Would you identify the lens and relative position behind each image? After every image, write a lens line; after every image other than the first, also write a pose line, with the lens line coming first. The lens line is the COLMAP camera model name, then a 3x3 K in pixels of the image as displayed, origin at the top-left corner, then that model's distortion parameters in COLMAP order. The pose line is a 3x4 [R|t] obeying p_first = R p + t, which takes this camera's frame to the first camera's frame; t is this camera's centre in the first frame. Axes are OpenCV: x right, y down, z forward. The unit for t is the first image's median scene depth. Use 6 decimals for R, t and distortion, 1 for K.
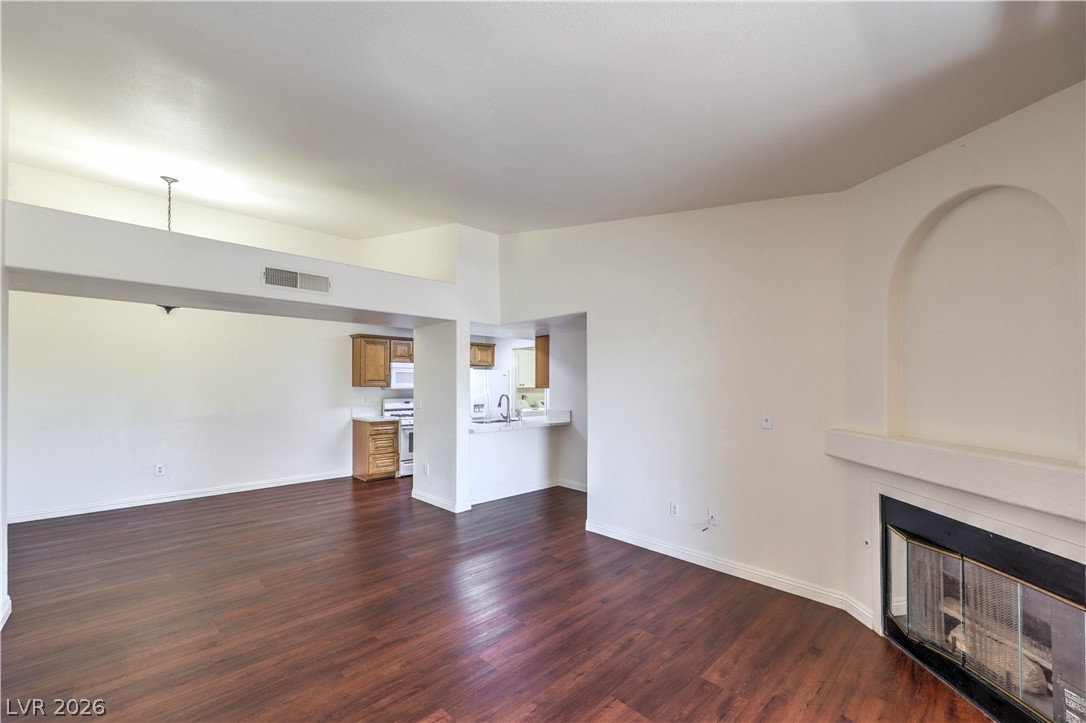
lens RADIAL K [[436.3, 0, 545.9], [0, 436.3, 386.3], [0, 0, 1]] dist [0.004870, 0.001245]
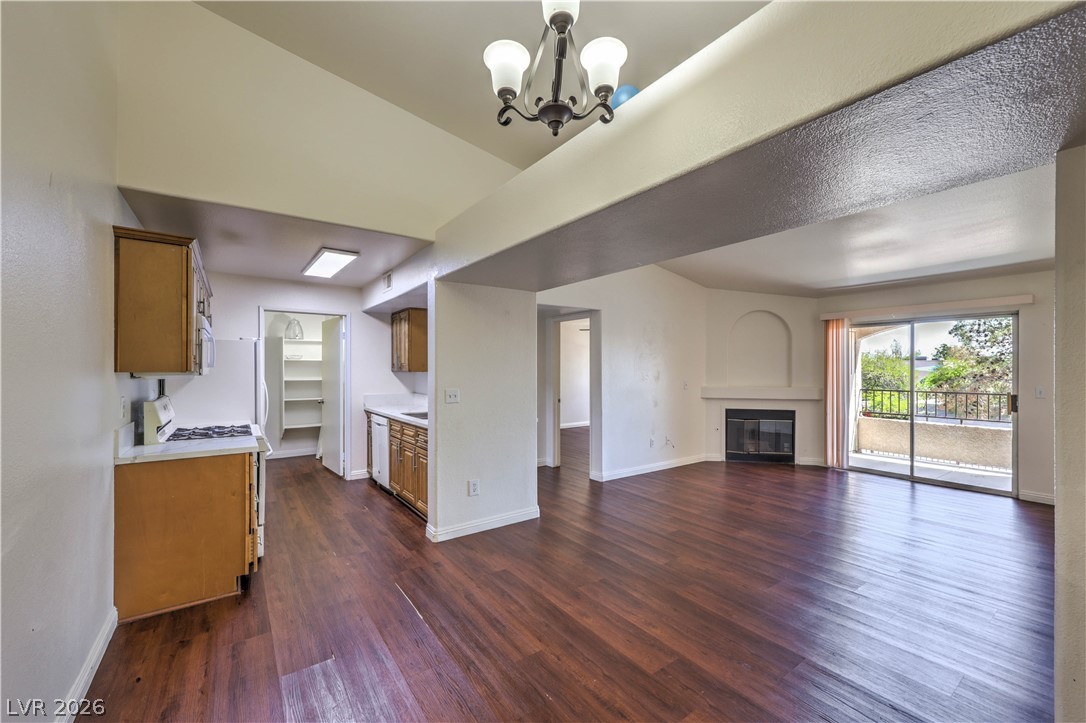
lens RADIAL K [[436.3, 0, 540.0], [0, 436.3, 363.1], [0, 0, 1]] dist [0.004870, 0.001245]
pose [[0.163184, 0.007166, 0.986570, -1.782636], [0.000828, 0.999972, -0.007400, -0.012234], [-0.986595, 0.002024, 0.163174, 1.444680]]
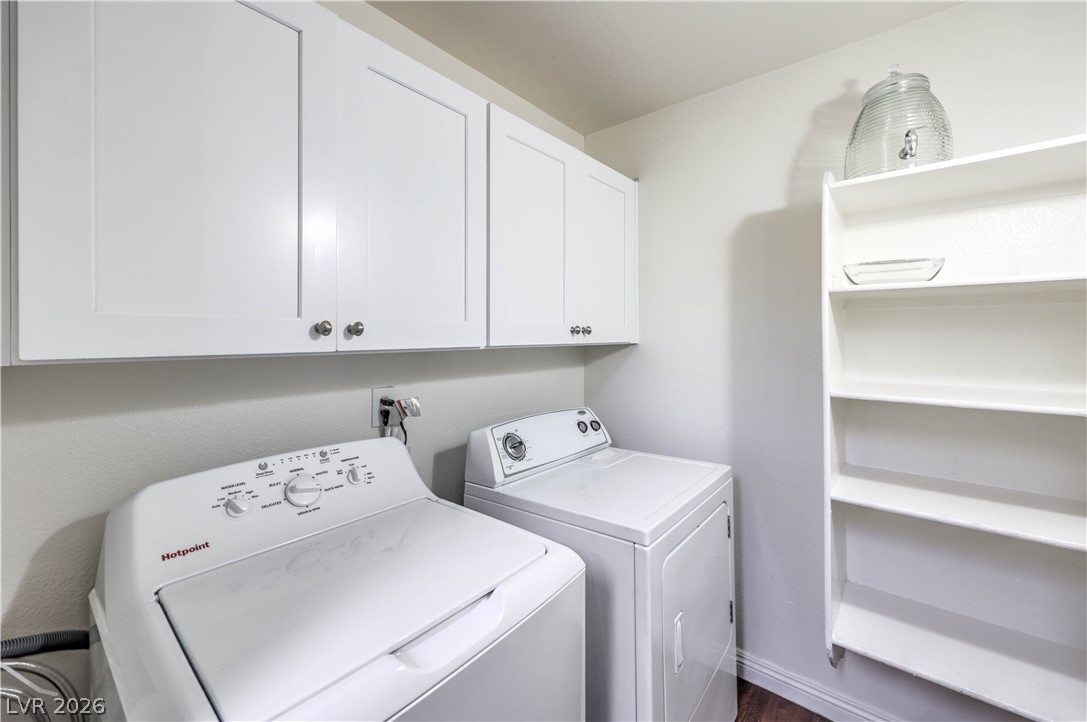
lens RADIAL K [[436.7, 0, 546.1], [0, 436.7, 345.5], [0, 0, 1]] dist [0.004870, 0.001245]
pose [[0.995335, 0.011273, 0.095823, -0.021199], [-0.010576, 0.999914, -0.007779, 0.017687], [-0.095903, 0.006730, 0.995368, 2.761789]]
